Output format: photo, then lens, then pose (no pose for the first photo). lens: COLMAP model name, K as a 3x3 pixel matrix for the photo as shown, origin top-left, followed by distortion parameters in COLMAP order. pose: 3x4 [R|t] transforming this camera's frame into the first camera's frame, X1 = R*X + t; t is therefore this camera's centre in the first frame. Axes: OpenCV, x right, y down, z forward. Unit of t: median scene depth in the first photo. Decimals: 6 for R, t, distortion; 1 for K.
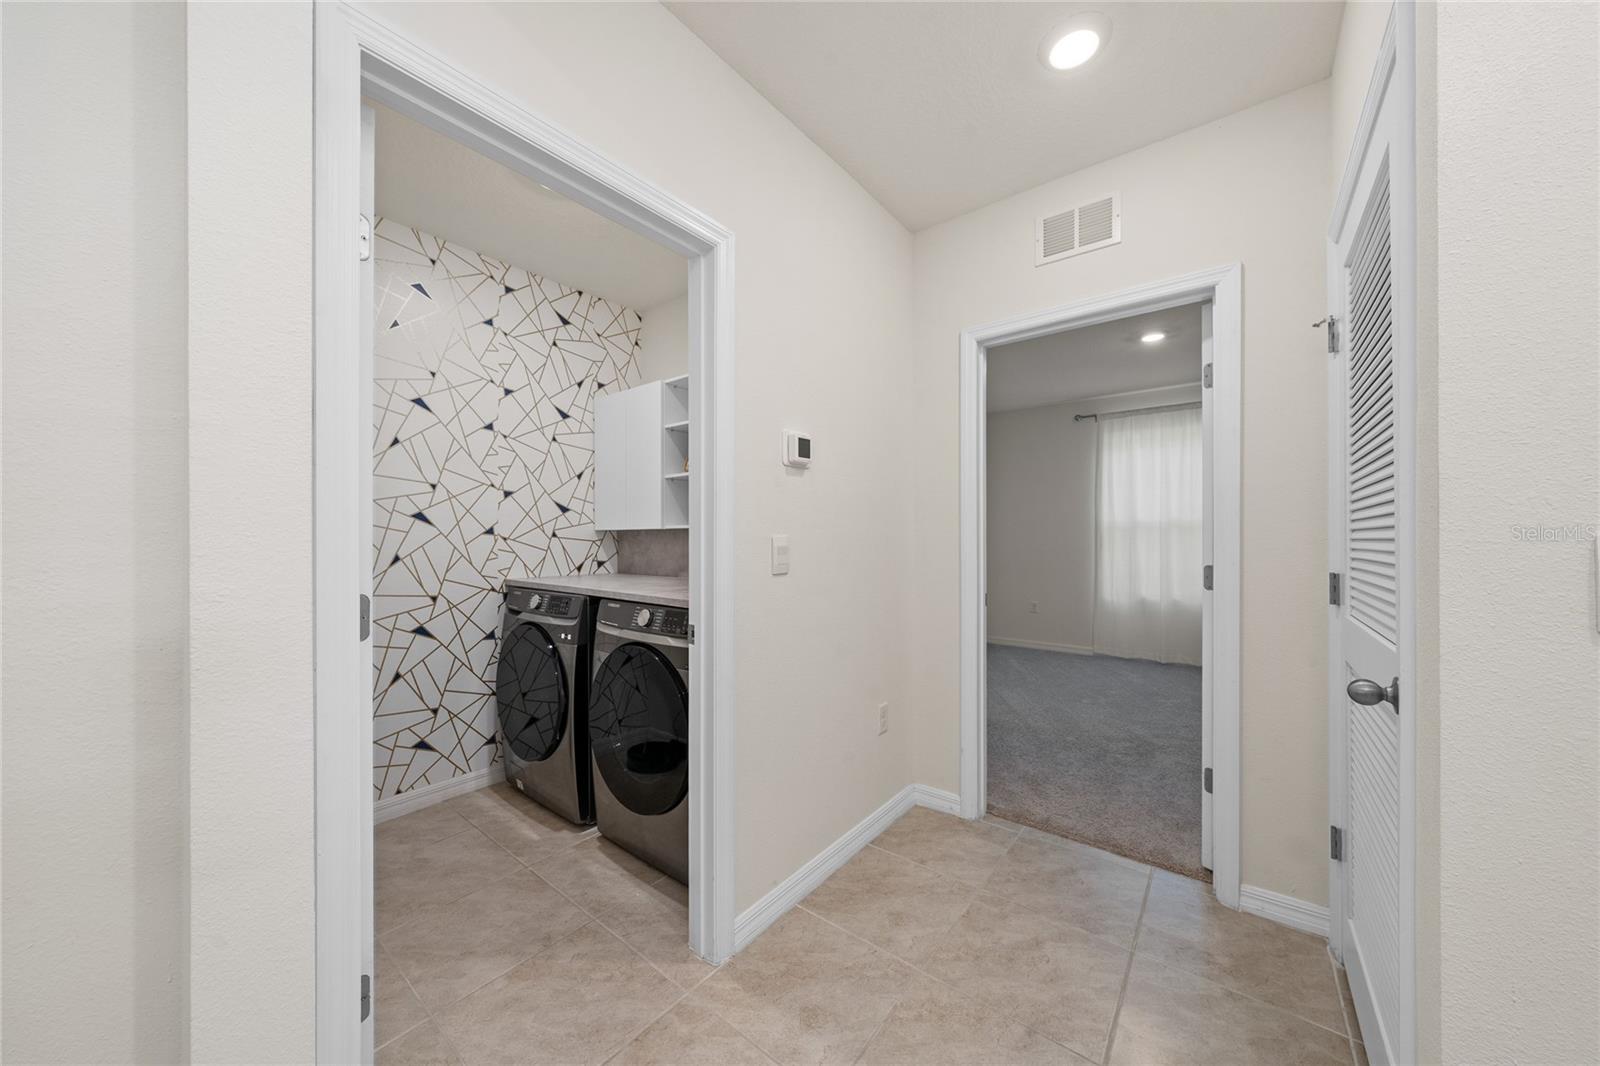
lens RADIAL K [[547.0, 0, 798.7], [0, 547.0, 539.1], [0, 0, 1]] dist [-0.005838, 0.001148]
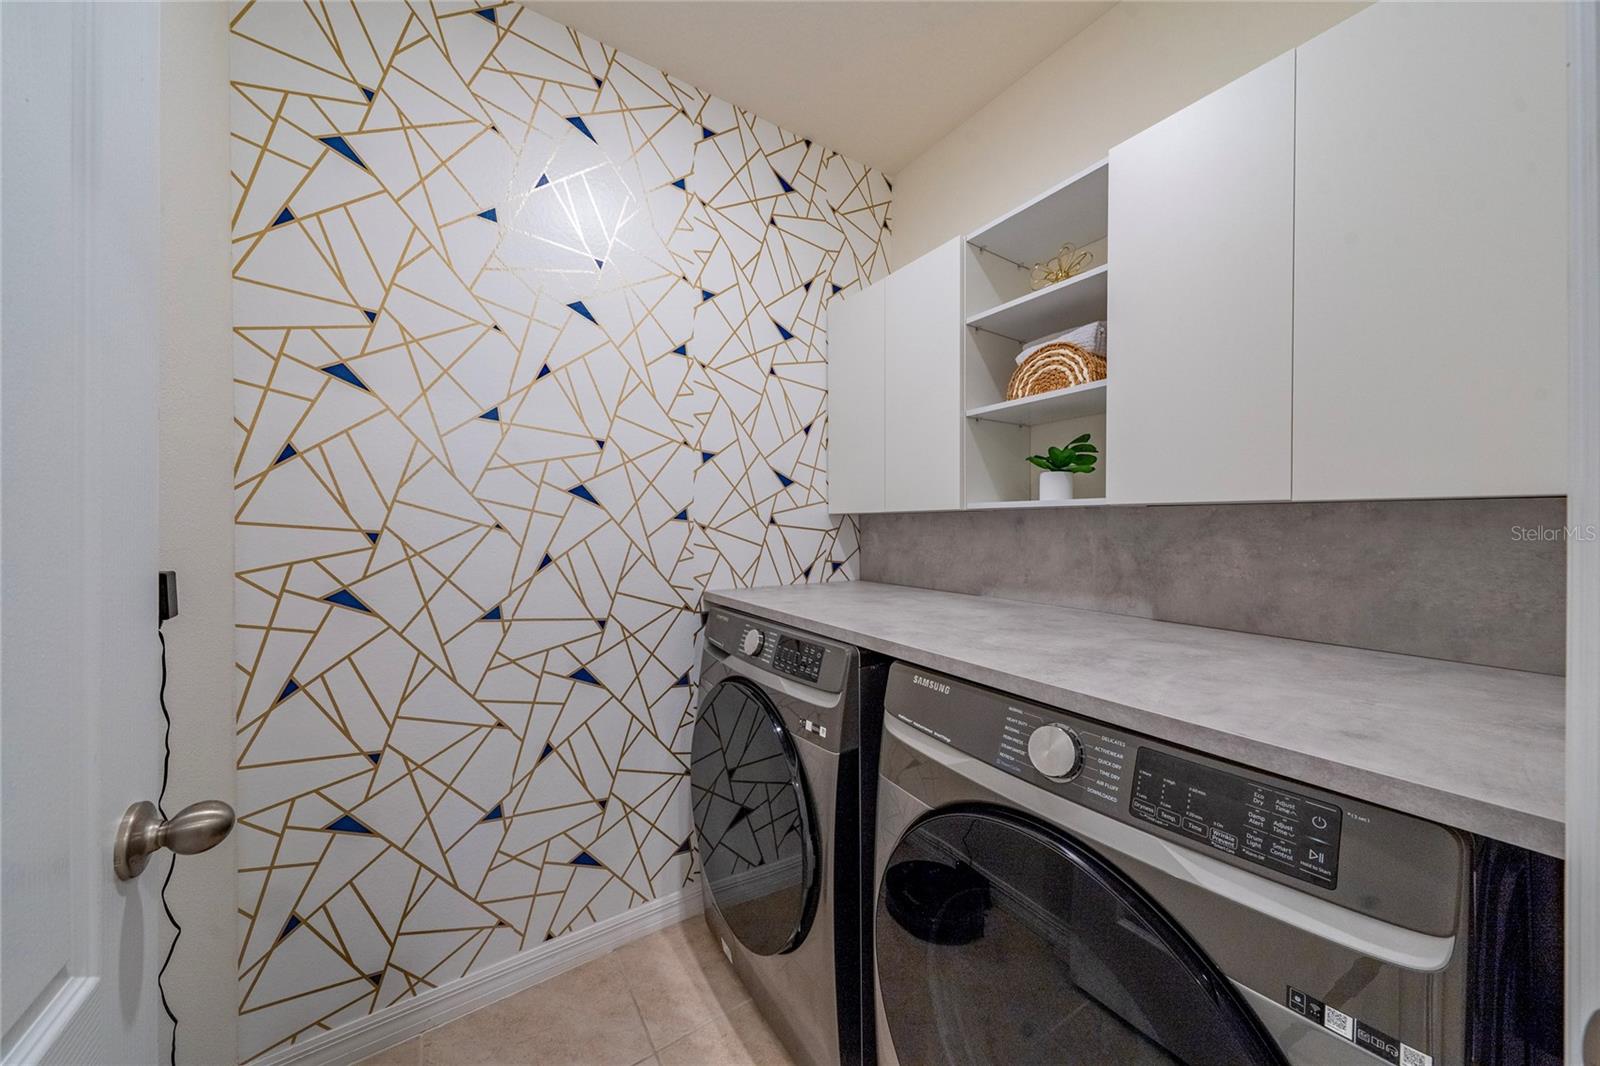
lens RADIAL K [[547.0, 0, 800.4], [0, 547.0, 532.1], [0, 0, 1]] dist [-0.005838, 0.001148]
pose [[0.949514, 0.003697, -0.313704, -0.238795], [-0.000320, 0.999941, 0.010816, -0.001884], [0.313726, -0.010170, 0.949459, 0.445909]]
